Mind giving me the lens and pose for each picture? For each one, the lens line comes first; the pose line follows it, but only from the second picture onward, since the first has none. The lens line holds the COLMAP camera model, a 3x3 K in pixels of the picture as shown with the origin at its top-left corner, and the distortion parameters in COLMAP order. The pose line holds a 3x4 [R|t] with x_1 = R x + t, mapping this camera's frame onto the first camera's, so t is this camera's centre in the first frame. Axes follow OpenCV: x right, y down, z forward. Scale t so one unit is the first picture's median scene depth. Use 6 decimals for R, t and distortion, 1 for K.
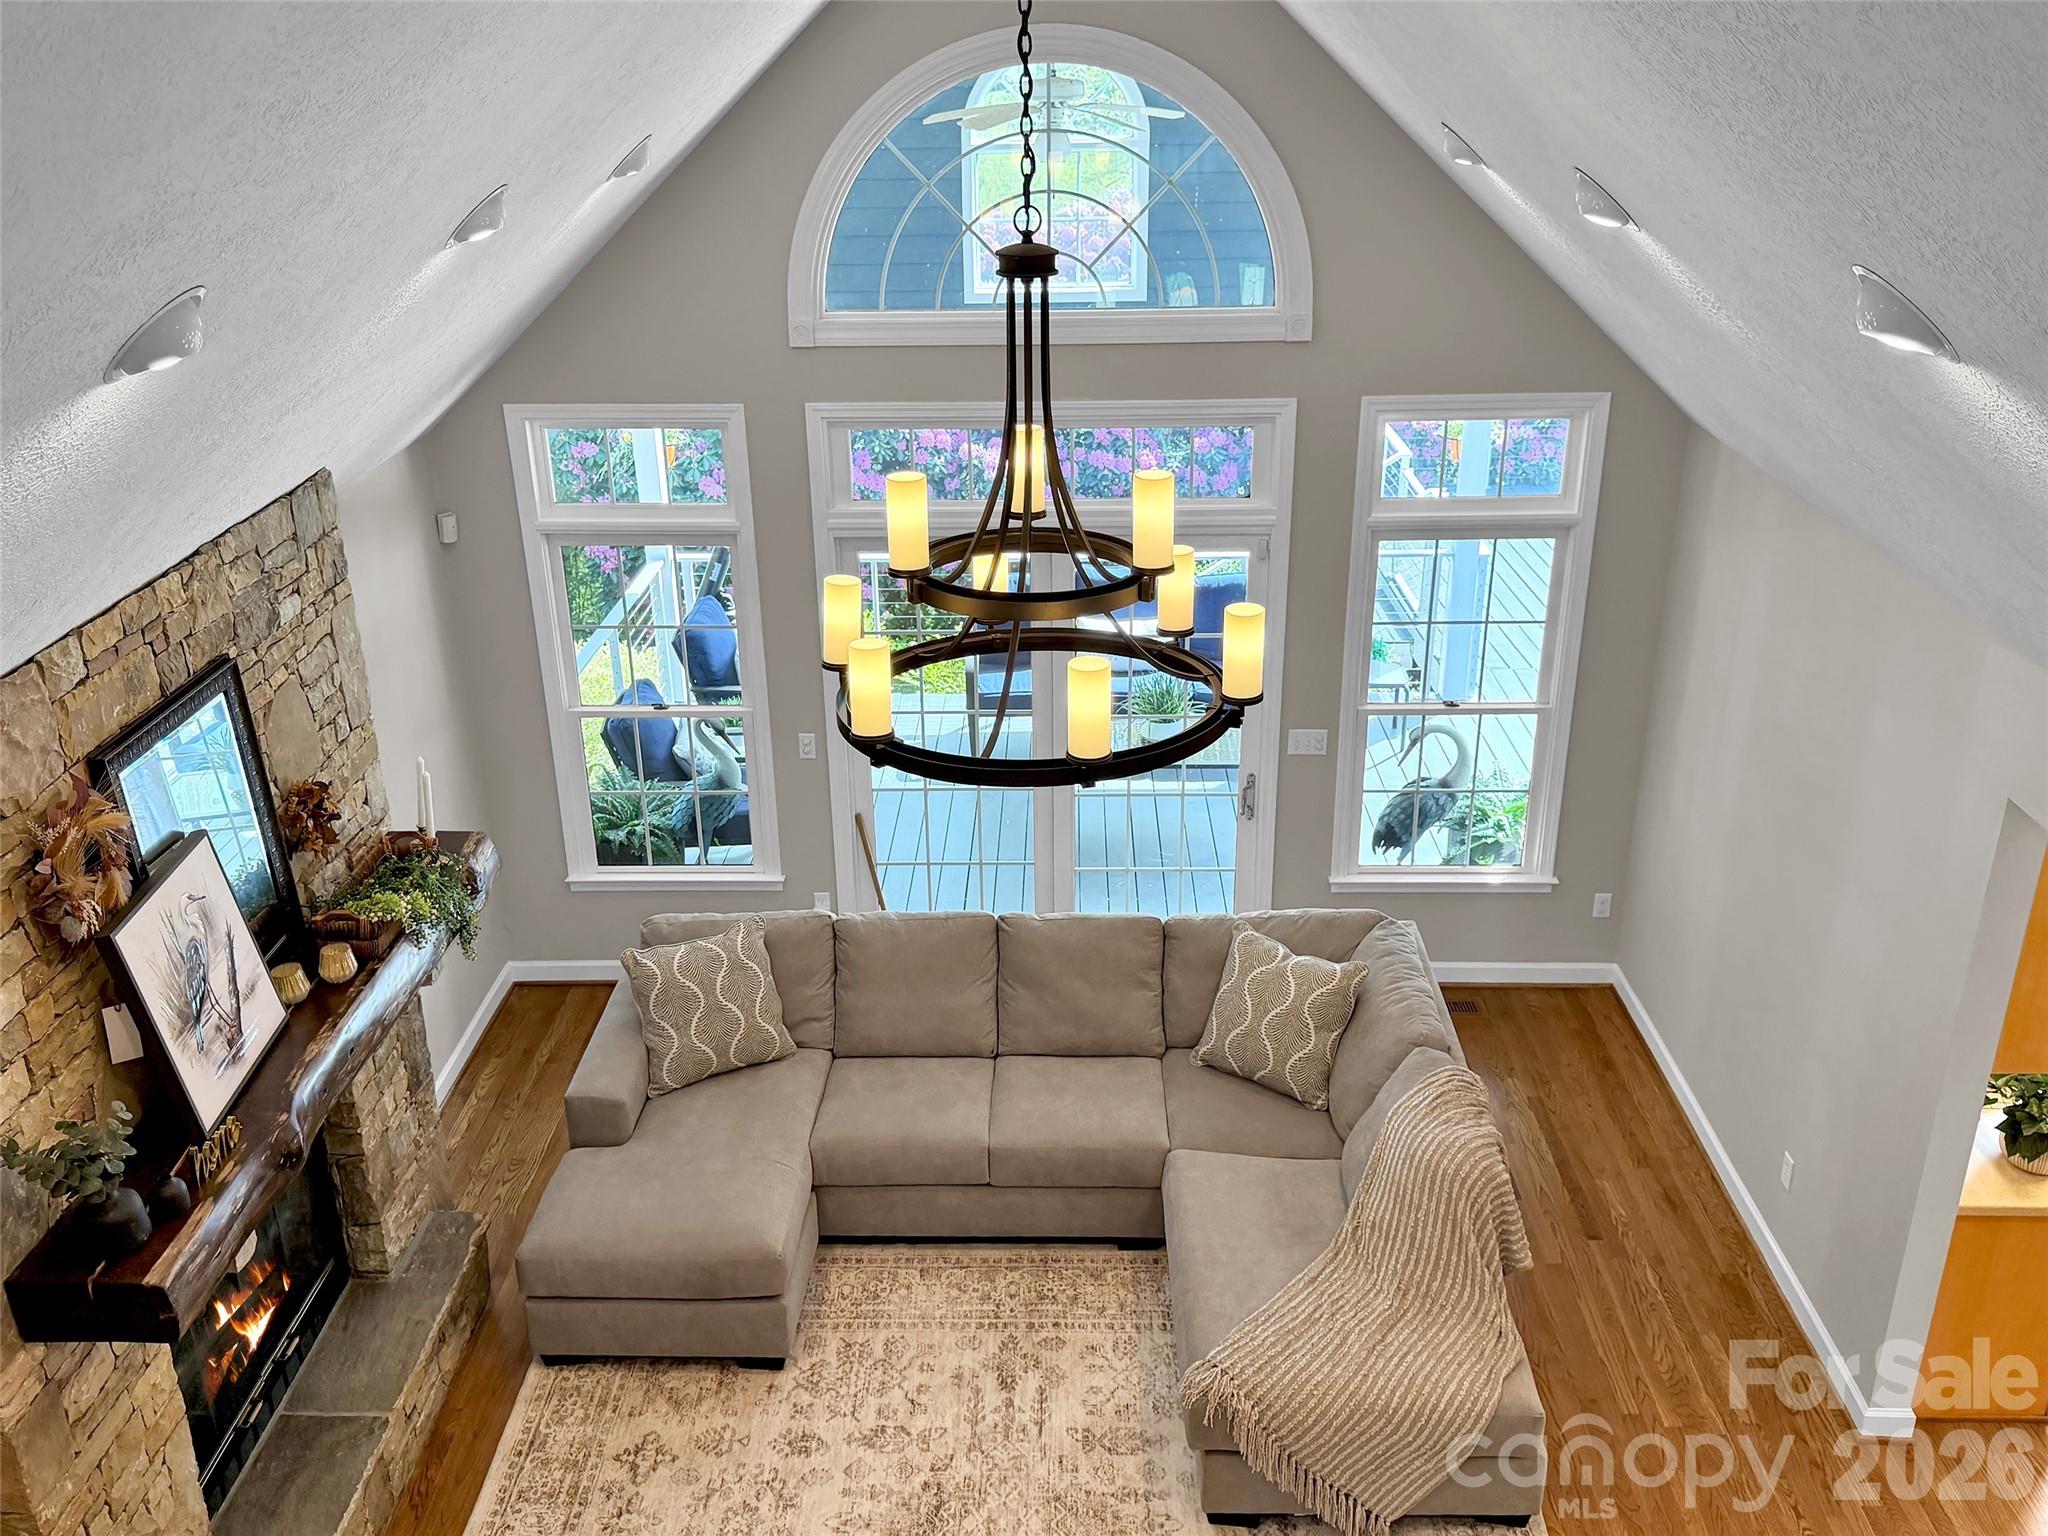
lens RADIAL K [[1664.5, 0, 1024.0], [0, 1664.5, 768.0], [0, 0, 1]] dist [0.001156, 0.000469]
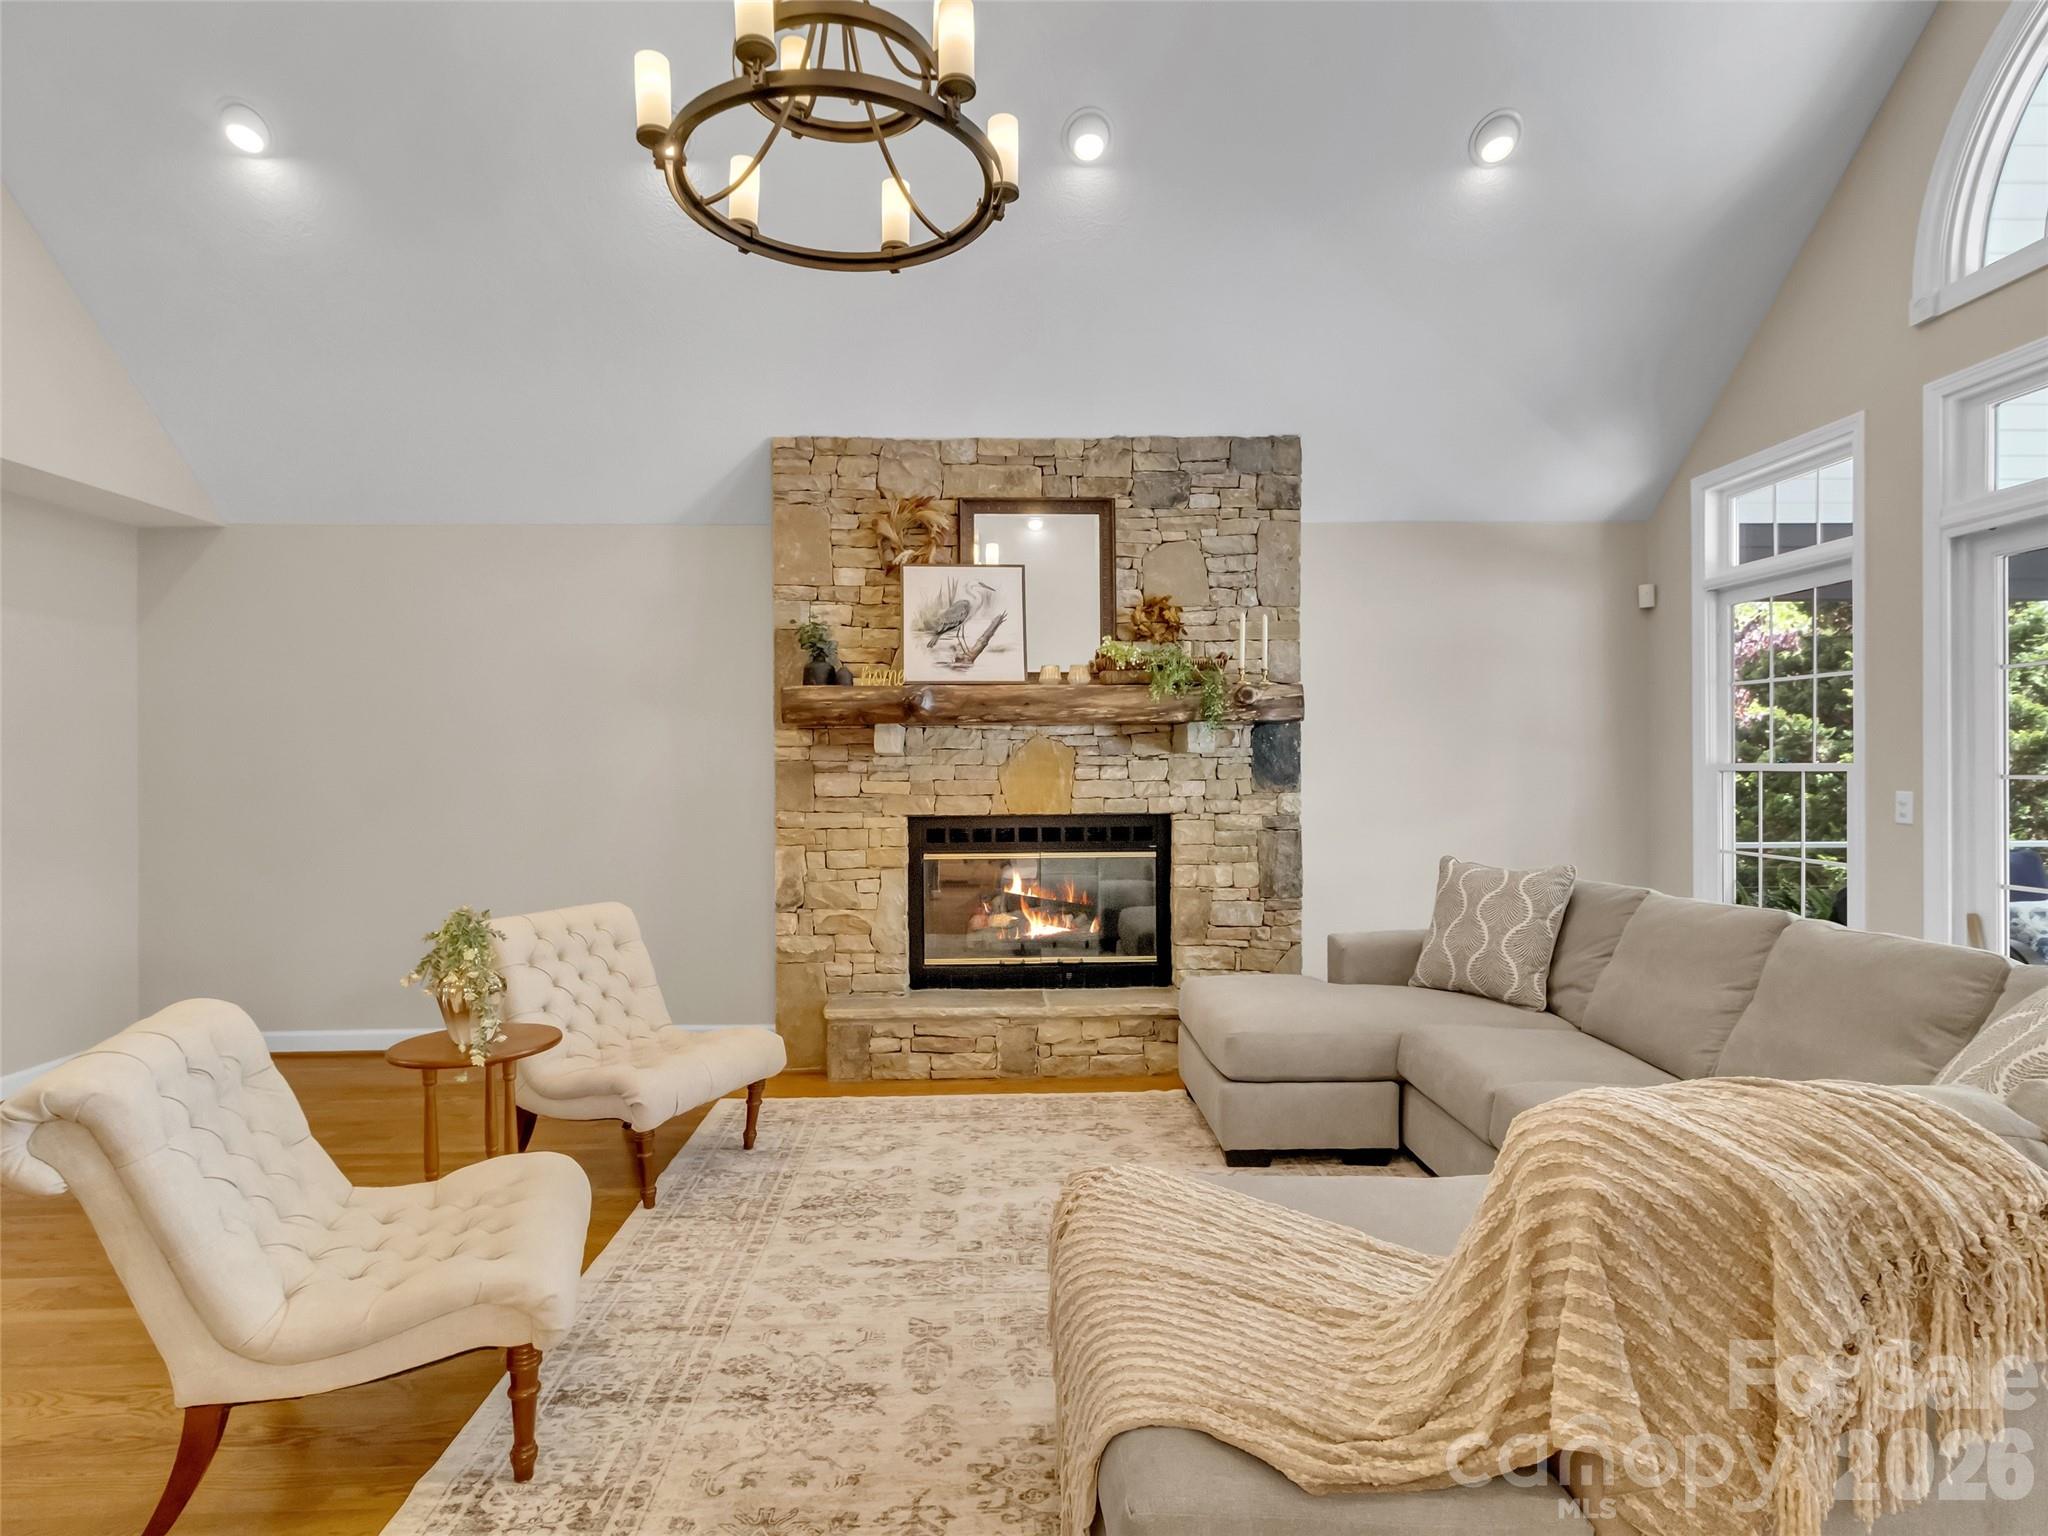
lens RADIAL K [[1084.4, 0, 1024.0], [0, 1084.4, 768.0], [0, 0, 1]] dist [0.000998, 0.000459]
pose [[0.058441, 0.025592, -0.997963, 0.710244], [-0.378024, 0.925794, 0.001604, 0.245073], [0.923949, 0.377160, 0.063778, 1.033589]]
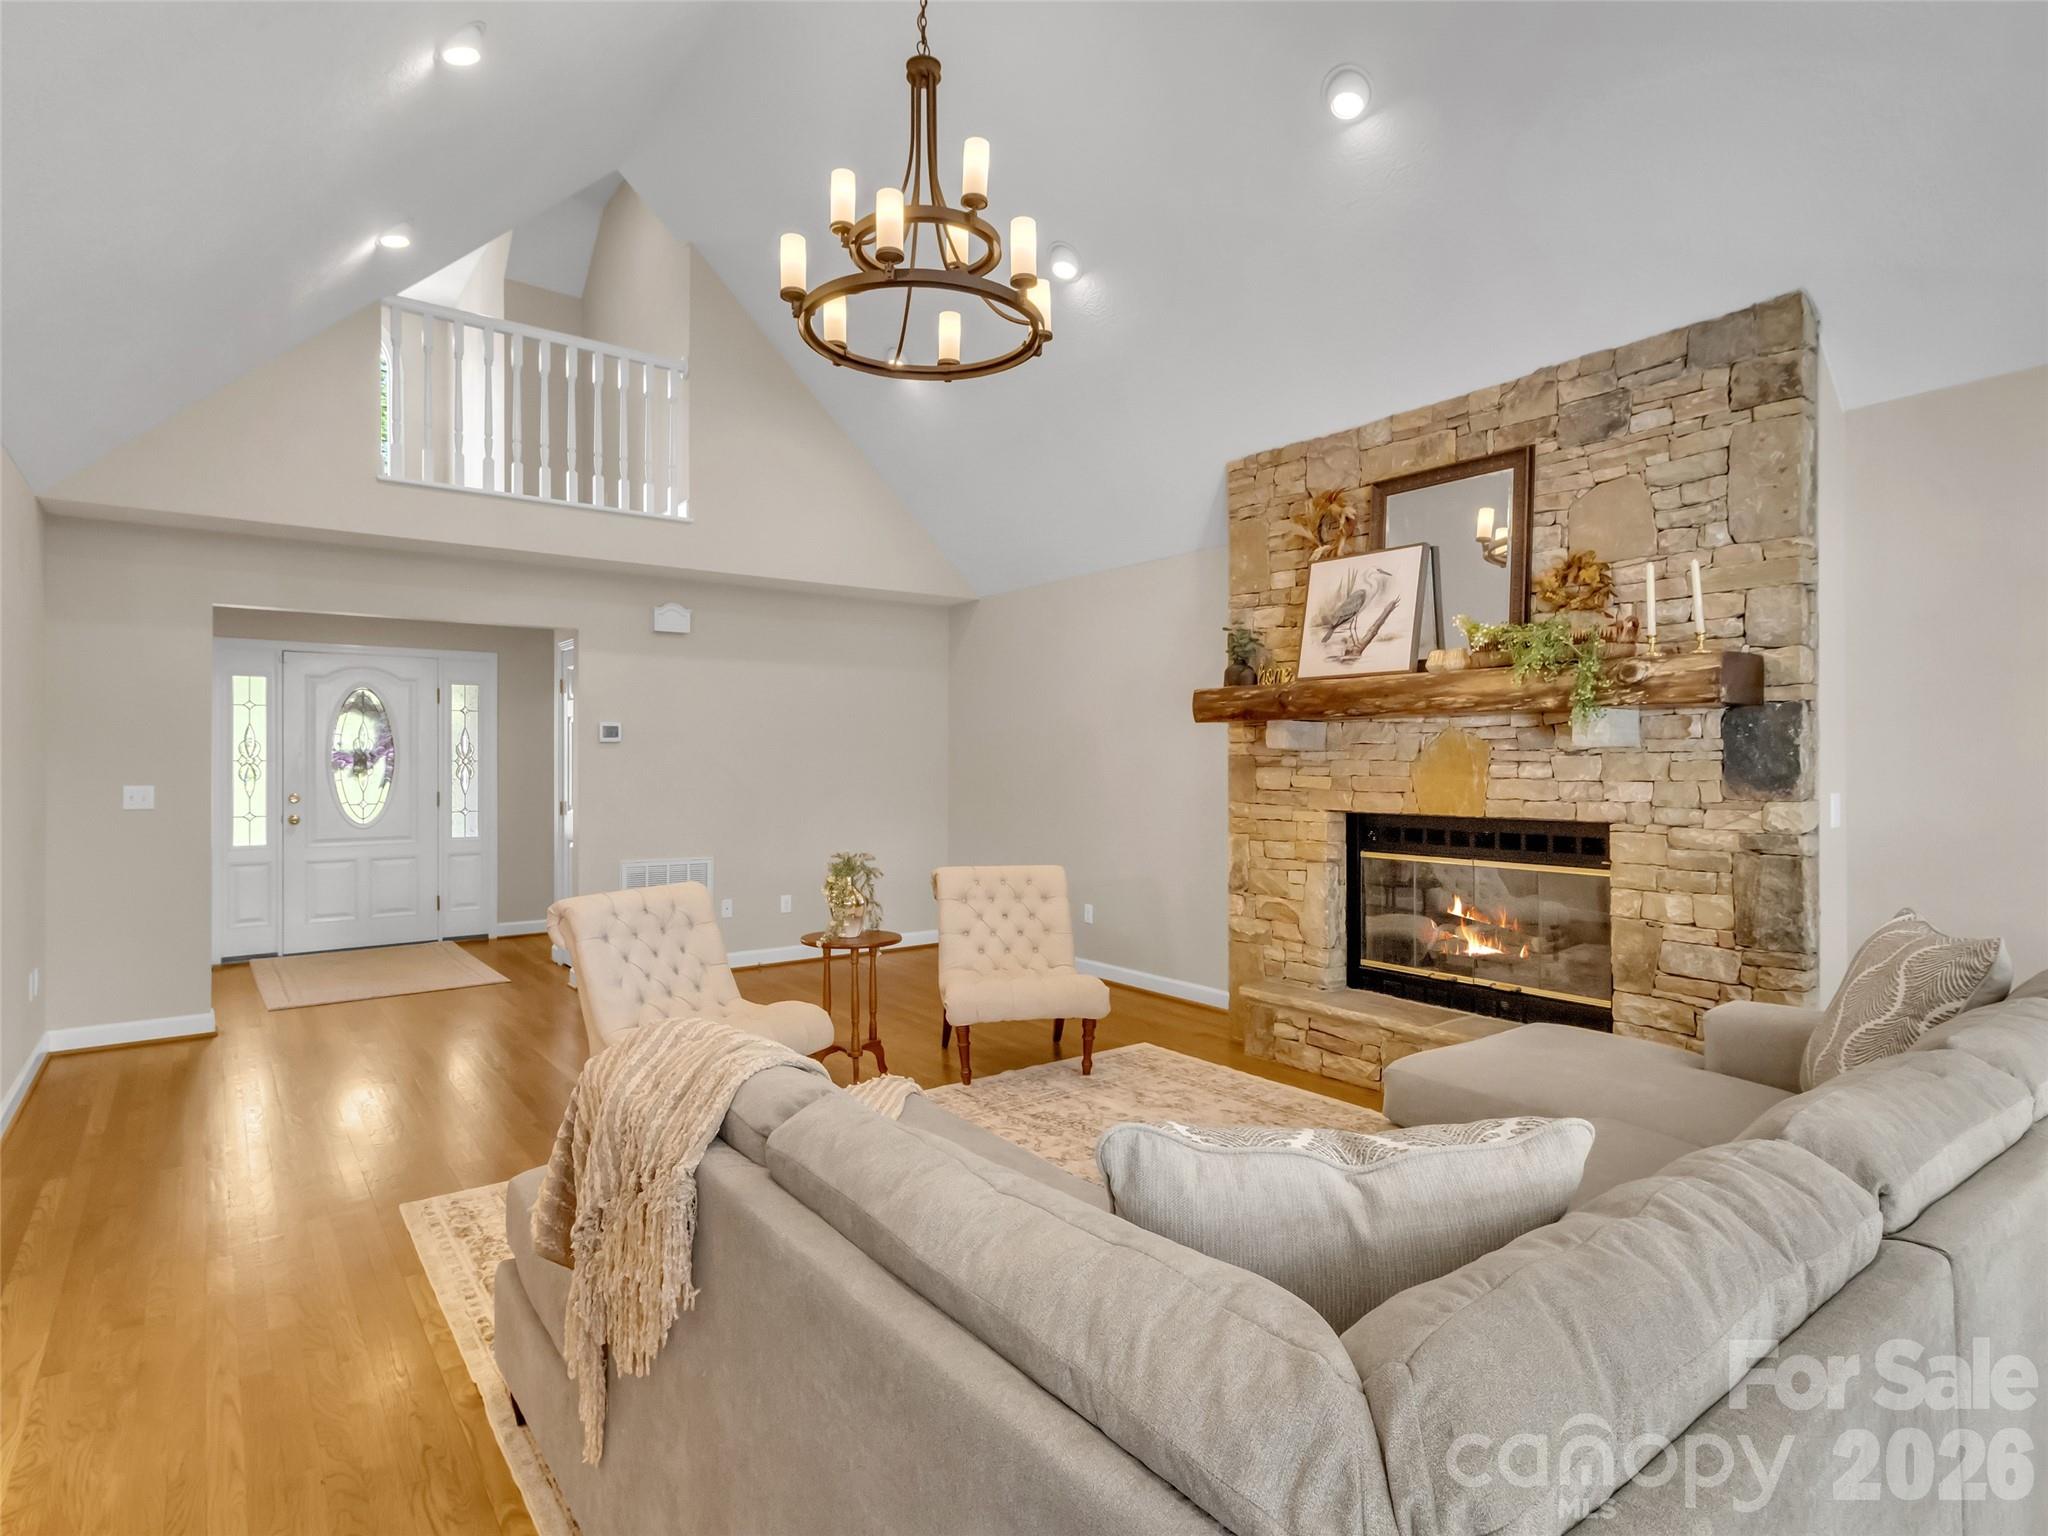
lens RADIAL K [[1084.4, 0, 1024.0], [0, 1084.4, 768.0], [0, 0, 1]] dist [0.000998, 0.000459]
pose [[-0.784232, 0.022228, -0.620070, 0.510354], [-0.224101, 0.921750, 0.316474, -0.009220], [0.578584, 0.387148, -0.717884, 1.673390]]
